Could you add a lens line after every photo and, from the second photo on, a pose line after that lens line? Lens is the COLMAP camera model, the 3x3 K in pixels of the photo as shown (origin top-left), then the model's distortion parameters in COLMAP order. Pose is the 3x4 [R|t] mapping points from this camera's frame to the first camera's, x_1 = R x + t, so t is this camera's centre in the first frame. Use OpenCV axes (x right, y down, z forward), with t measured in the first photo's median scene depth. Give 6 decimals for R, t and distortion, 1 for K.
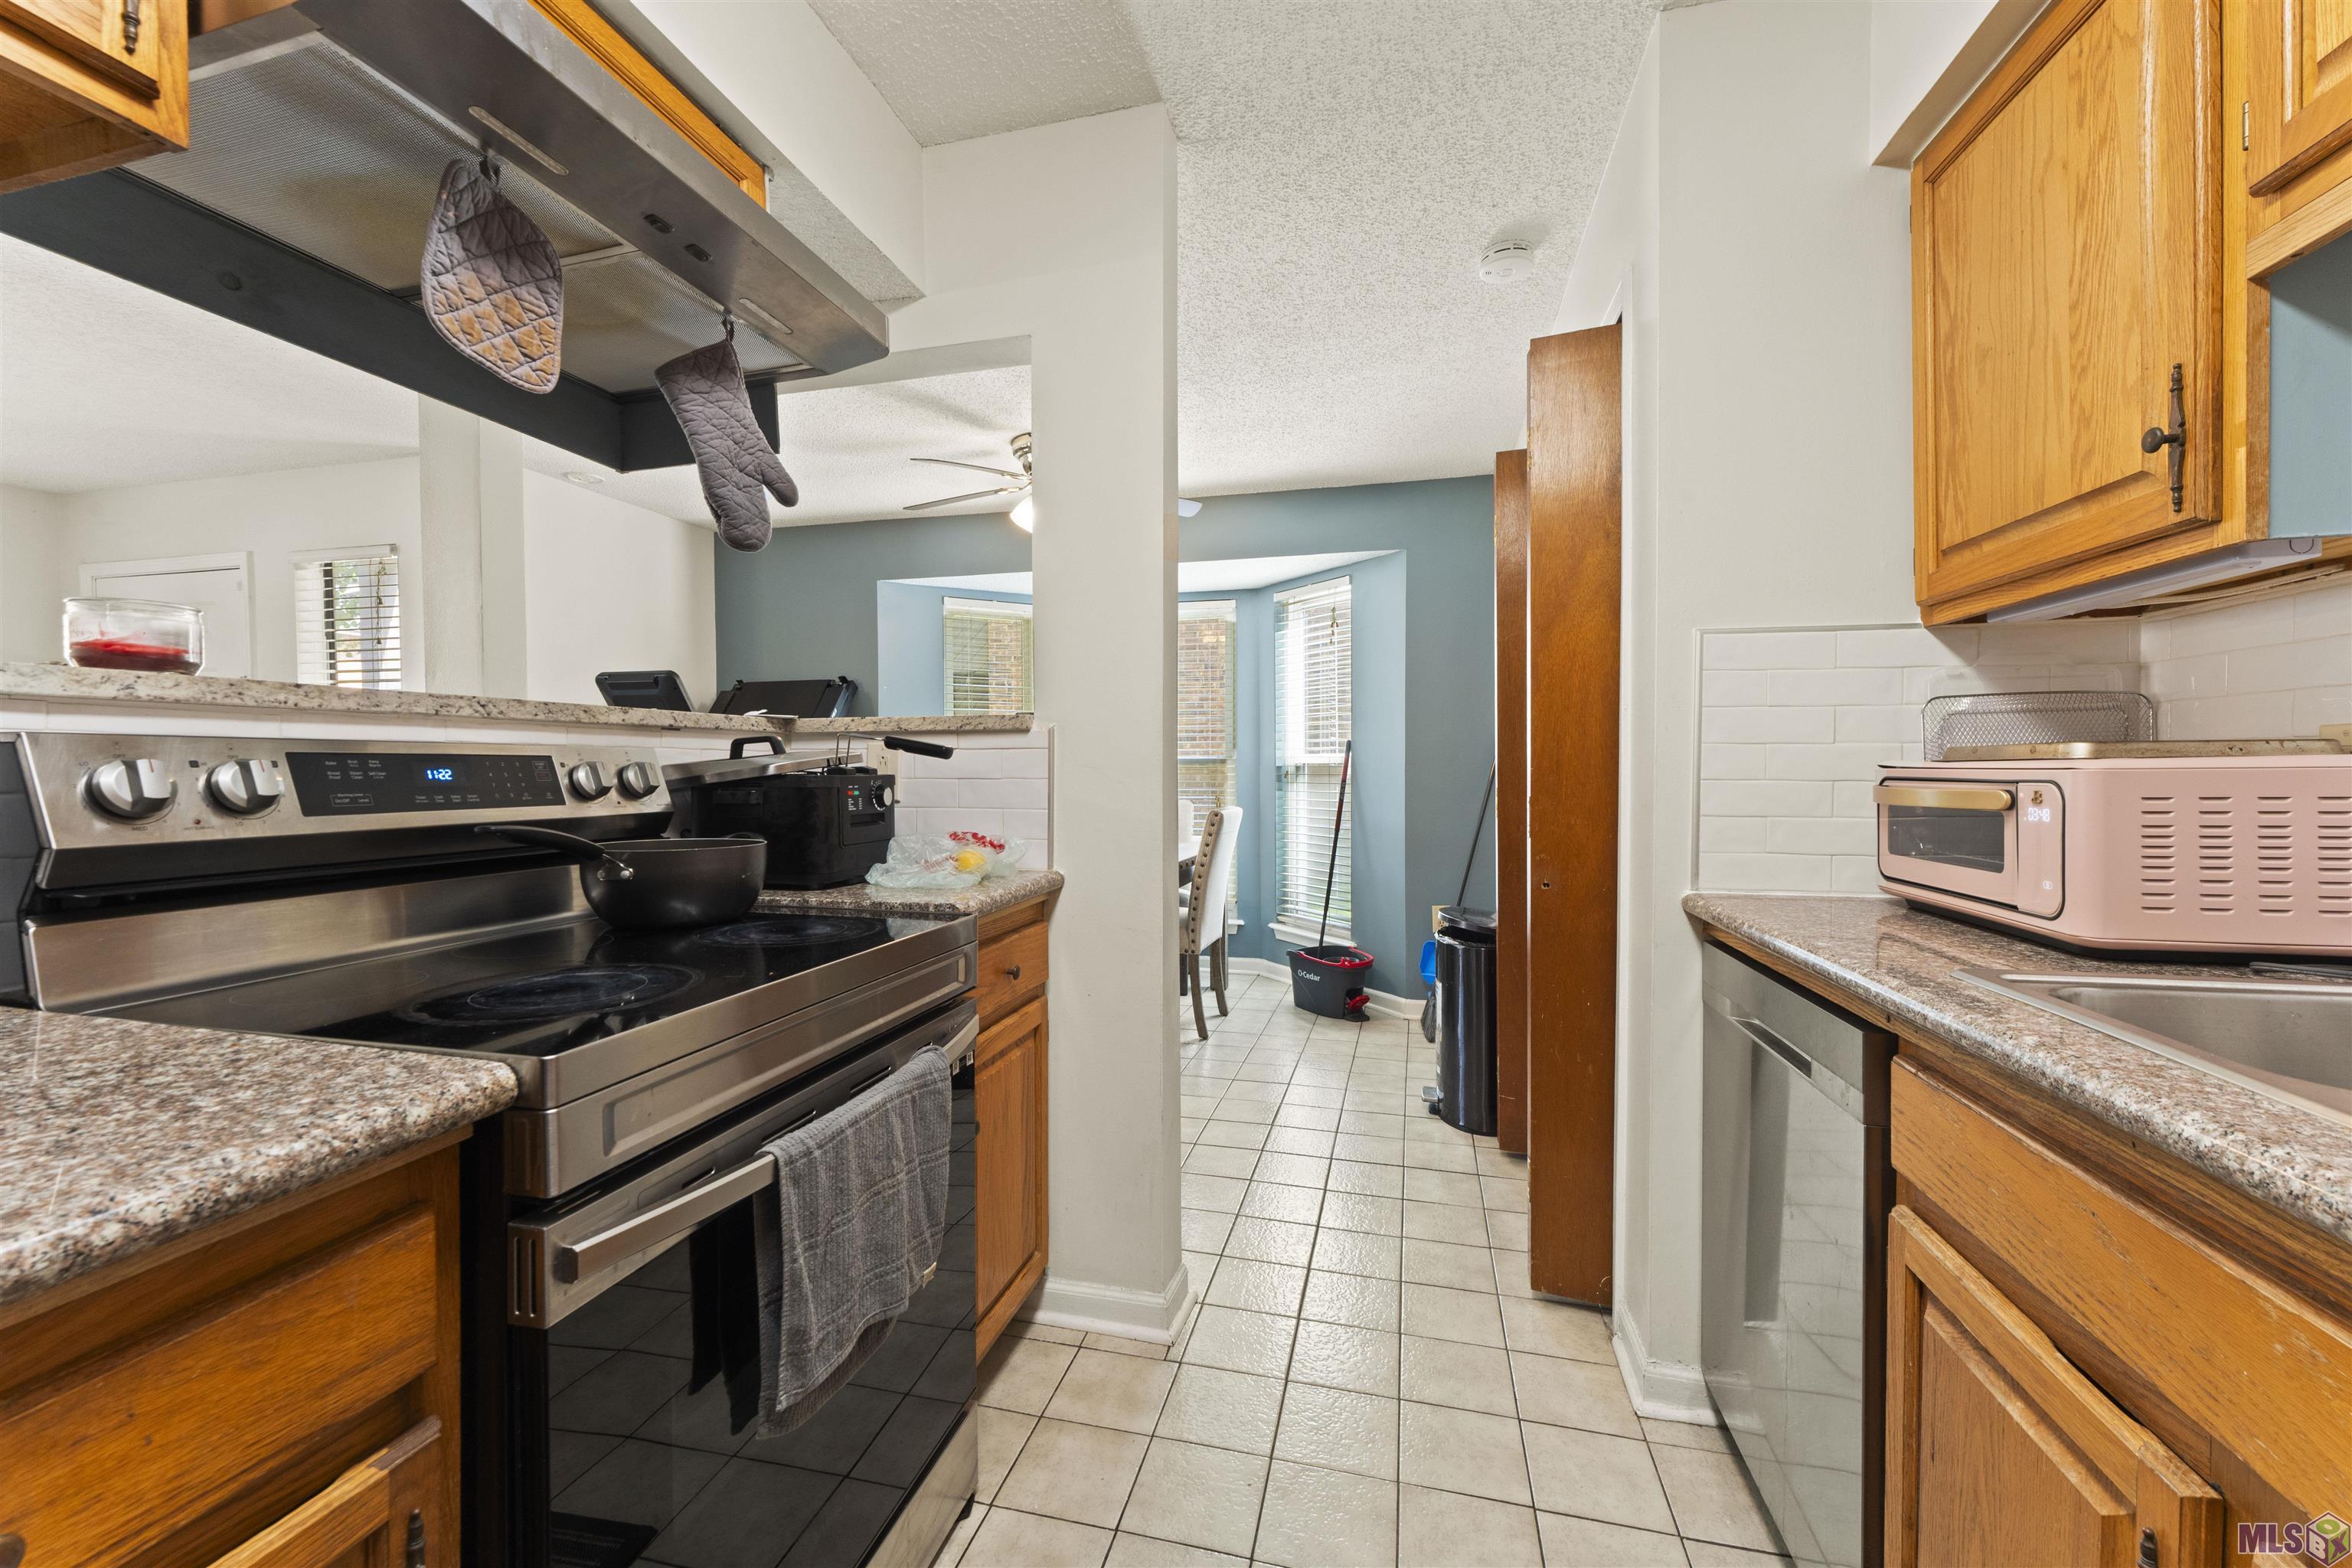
lens RADIAL K [[938.0, 0, 1189.3], [0, 938.0, 776.7], [0, 0, 1]] dist [0.001780, 0.000265]
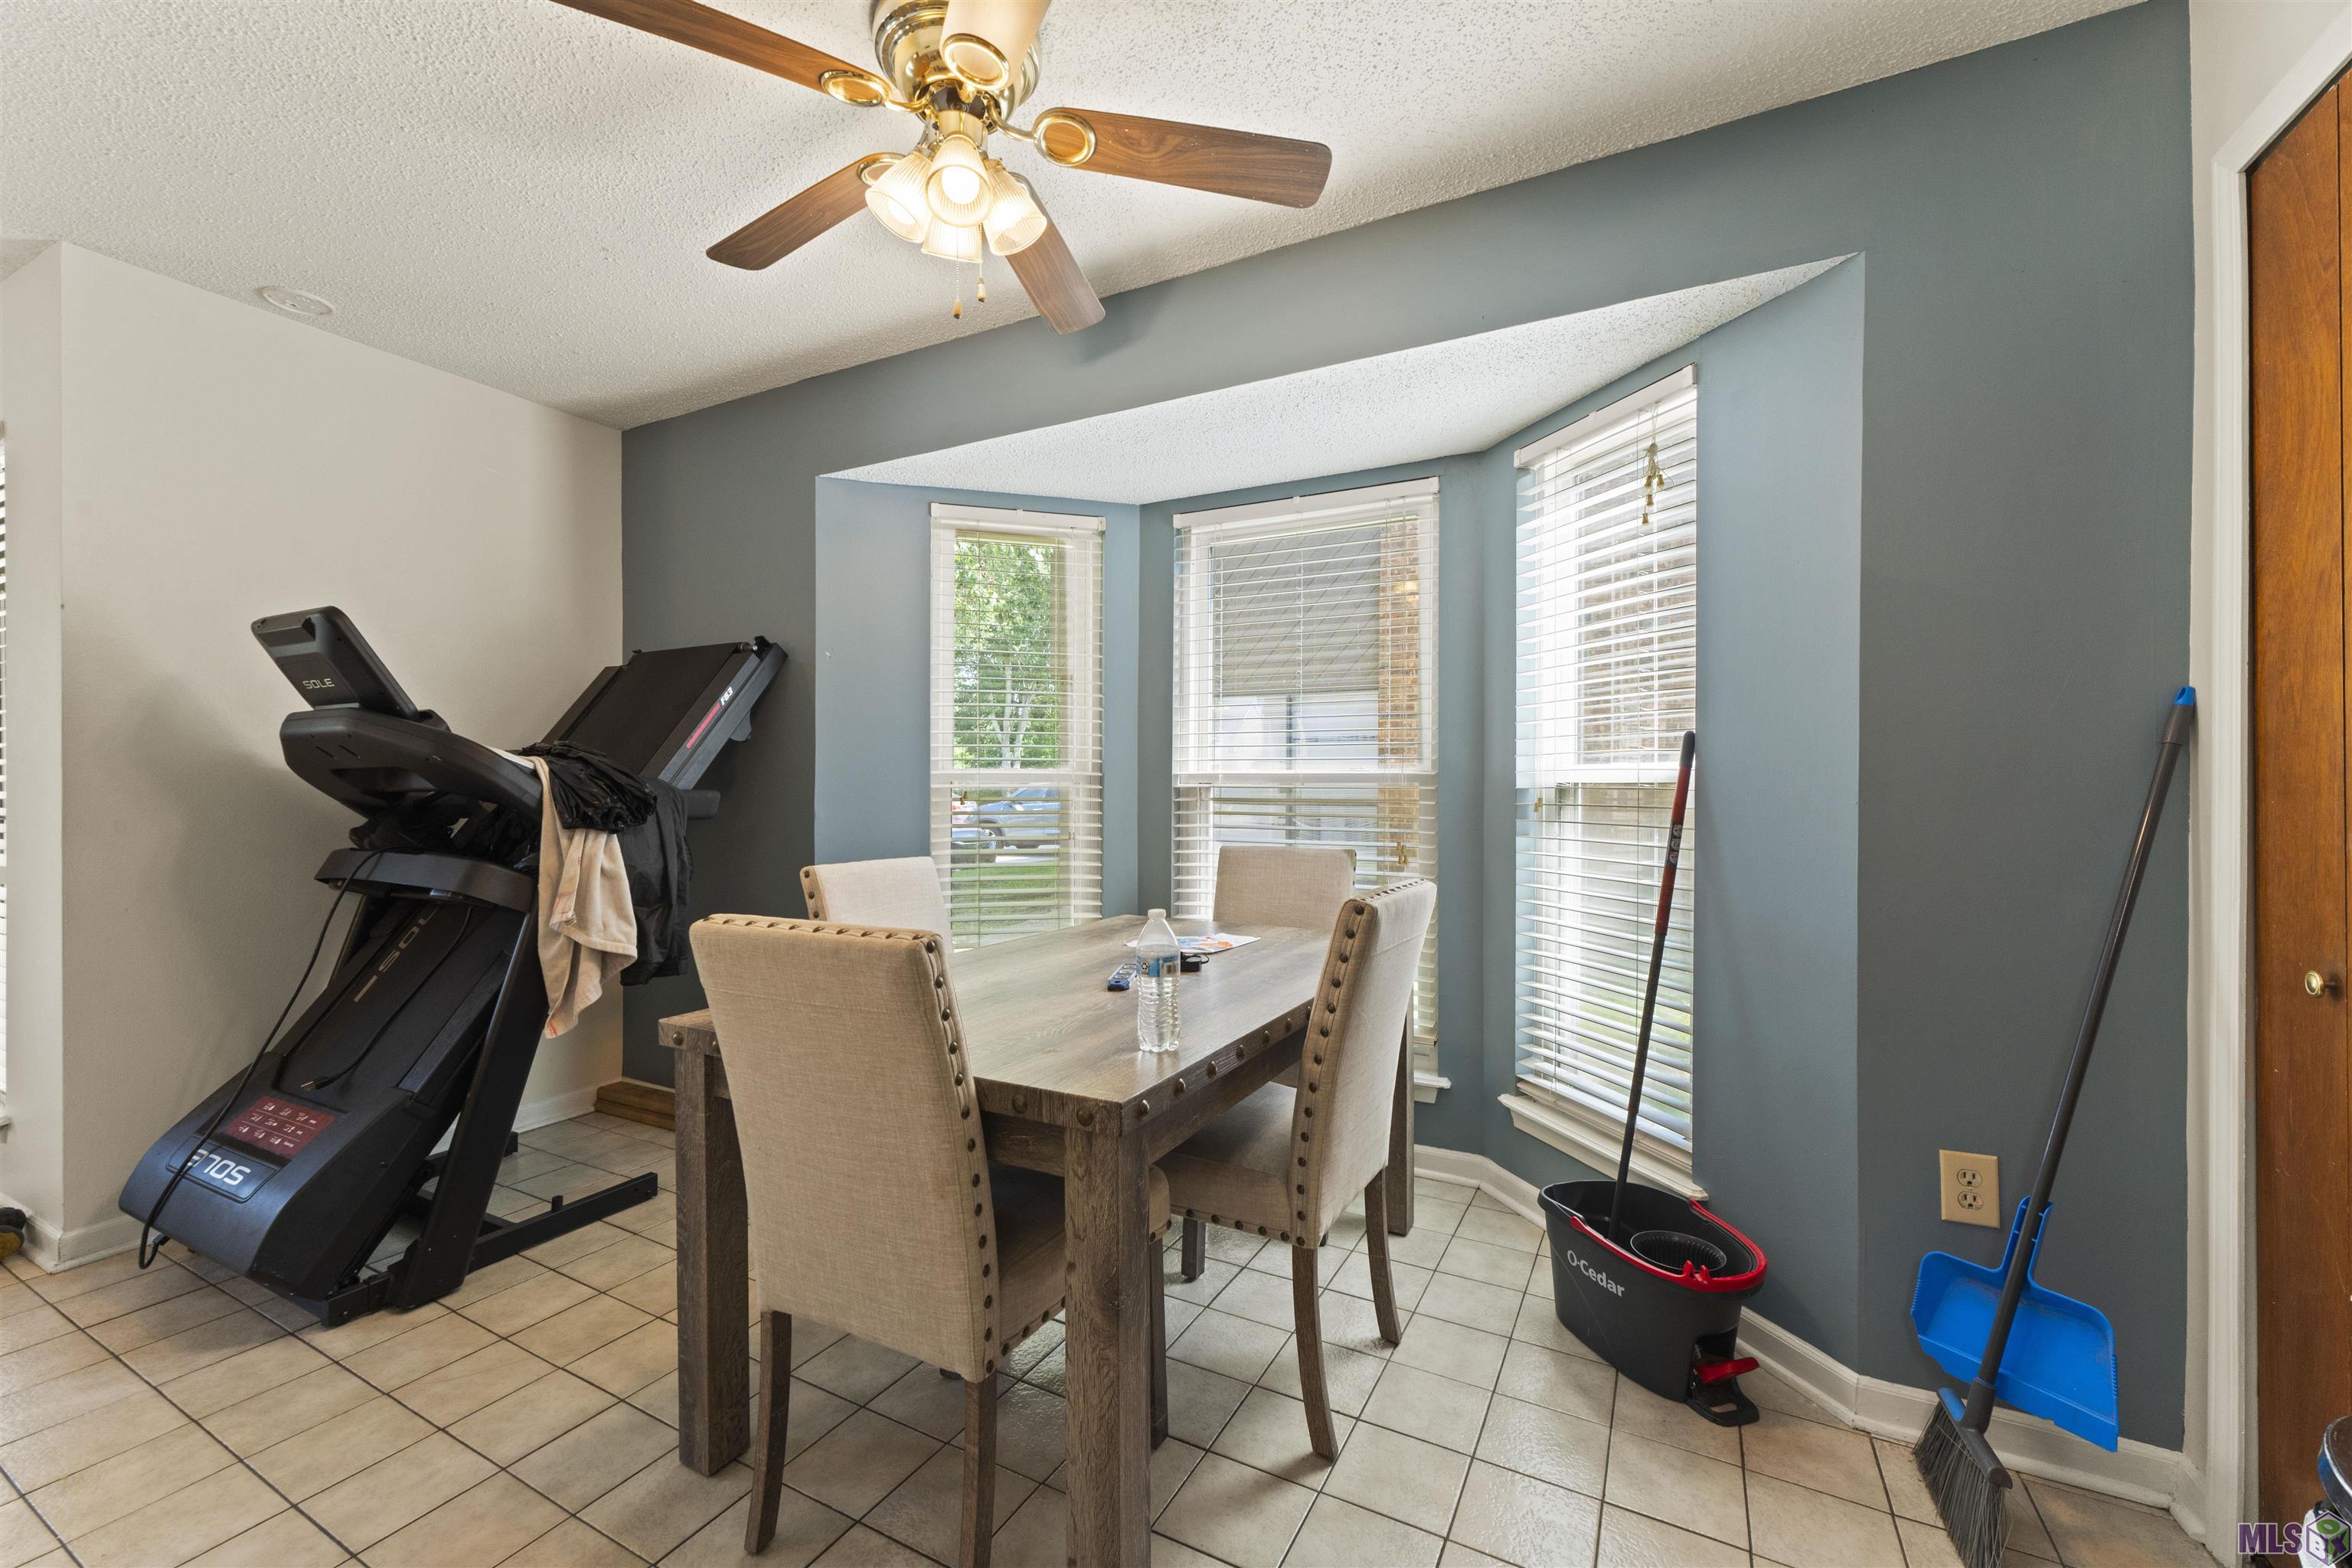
lens RADIAL K [[938.0, 0, 1160.8], [0, 938.0, 800.8], [0, 0, 1]] dist [0.001780, 0.000265]
pose [[0.965442, 0.009164, -0.260458, 0.042679], [-0.009097, 0.999958, 0.001459, -0.003892], [0.260461, 0.000961, 0.965484, 0.503640]]
